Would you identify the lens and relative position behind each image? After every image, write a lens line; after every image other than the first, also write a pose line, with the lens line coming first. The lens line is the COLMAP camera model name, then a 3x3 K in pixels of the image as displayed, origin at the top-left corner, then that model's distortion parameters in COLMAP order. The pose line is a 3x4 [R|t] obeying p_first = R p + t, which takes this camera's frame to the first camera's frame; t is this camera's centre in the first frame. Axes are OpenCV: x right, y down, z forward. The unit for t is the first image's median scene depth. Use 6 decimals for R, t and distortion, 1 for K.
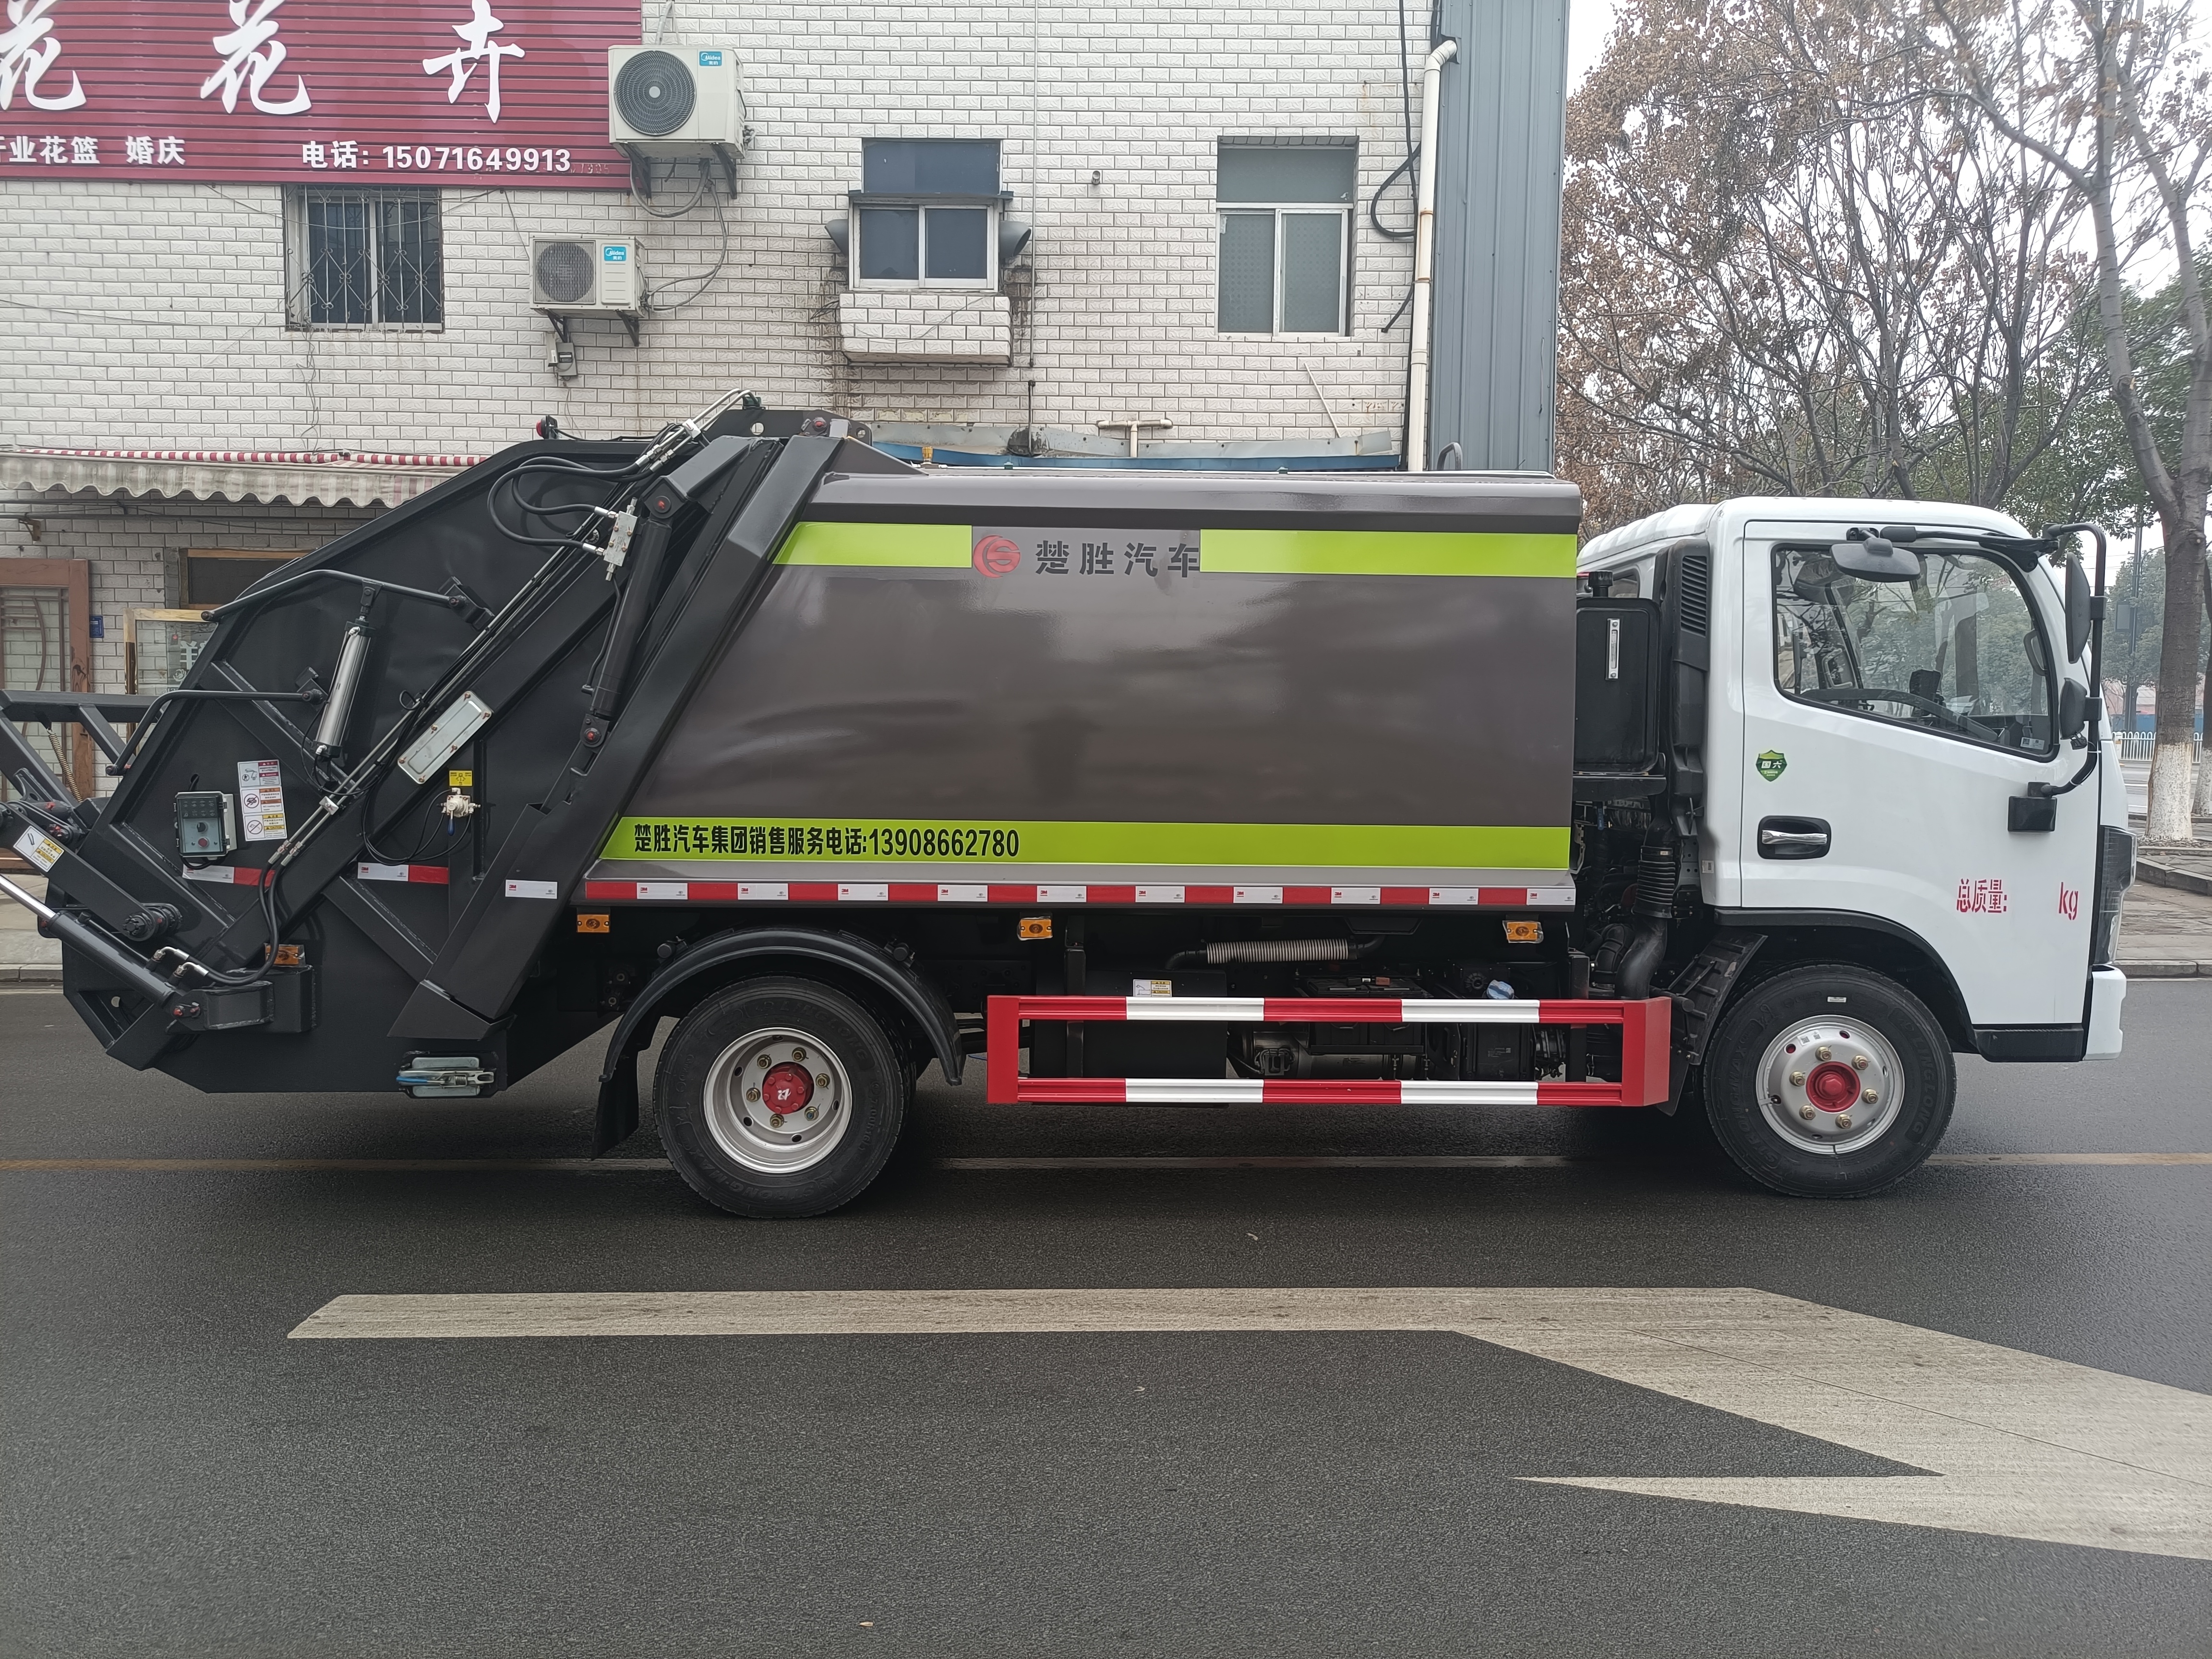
lens RADIAL K [[1679.7, 0, 1113.4], [0, 1679.7, 821.3], [0, 0, 1]] dist [0.092083, -0.022867]
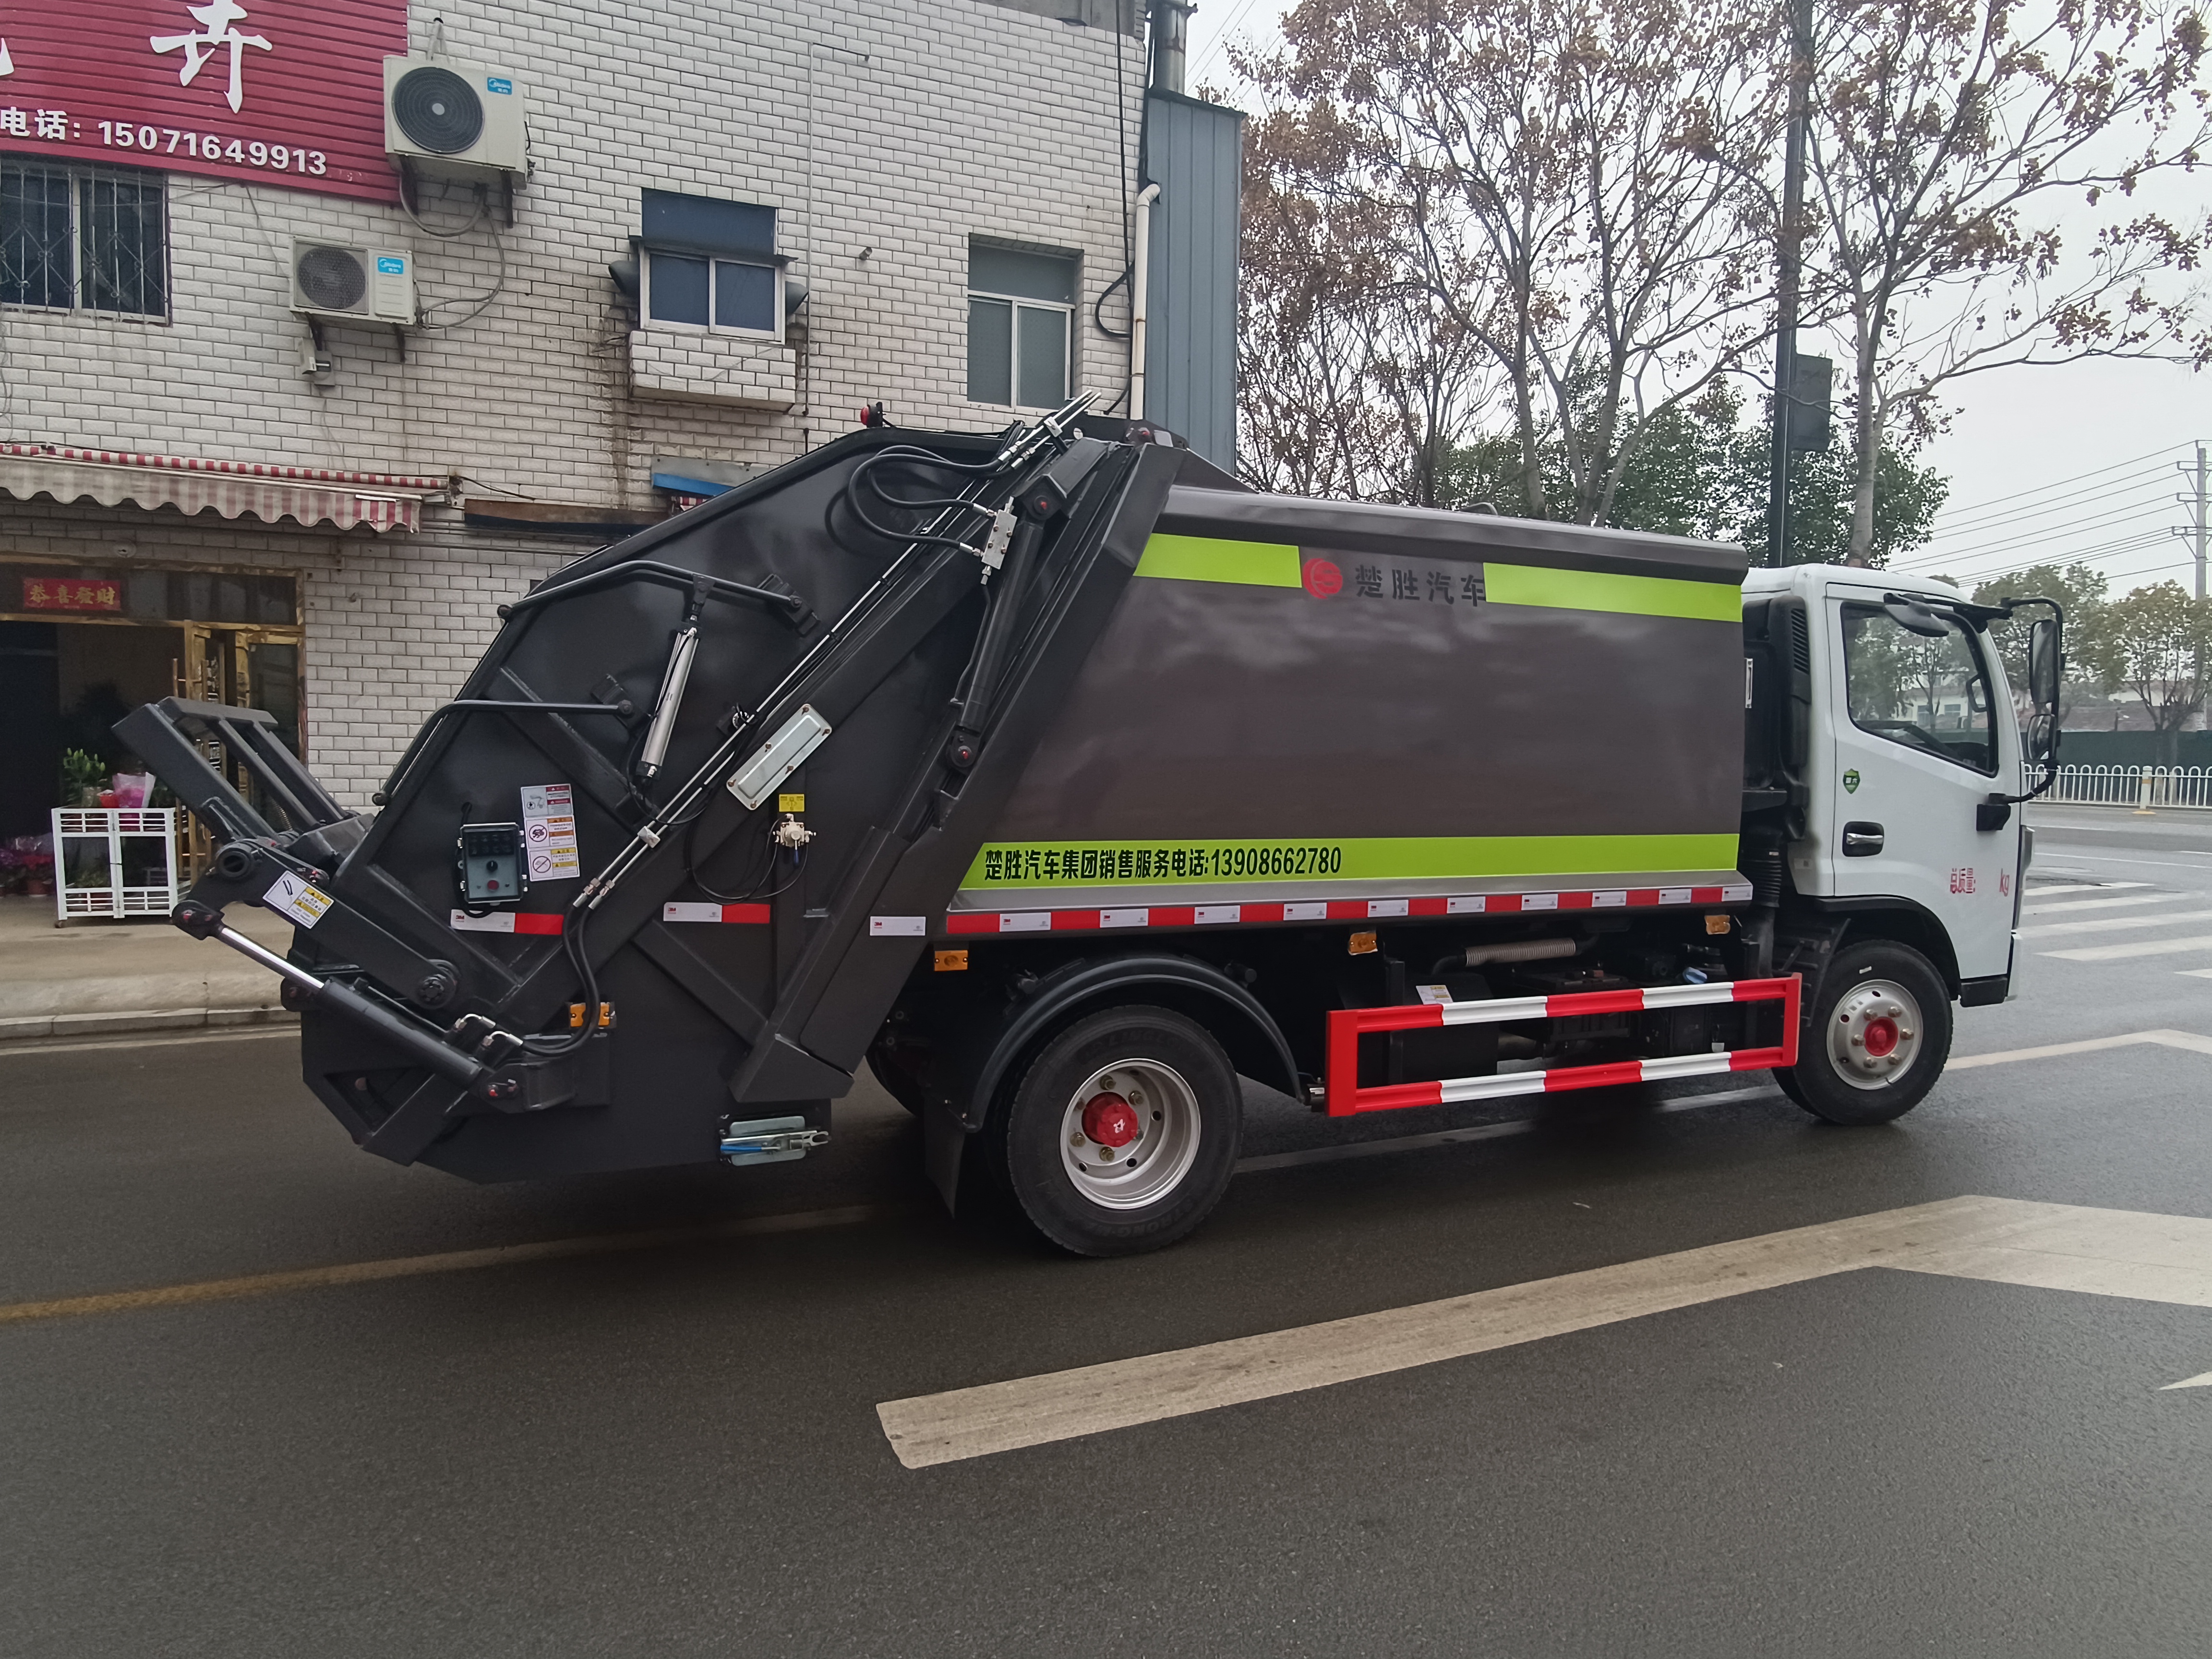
lens RADIAL K [[1424.4, 0, 1179.6], [0, 1424.4, 842.3], [0, 0, 1]] dist [-0.060392, 0.039900]
pose [[0.916307, -0.022225, 0.399860, -0.489411], [0.021929, 0.999745, 0.005317, -0.004255], [-0.399877, 0.003896, 0.916561, 0.246825]]
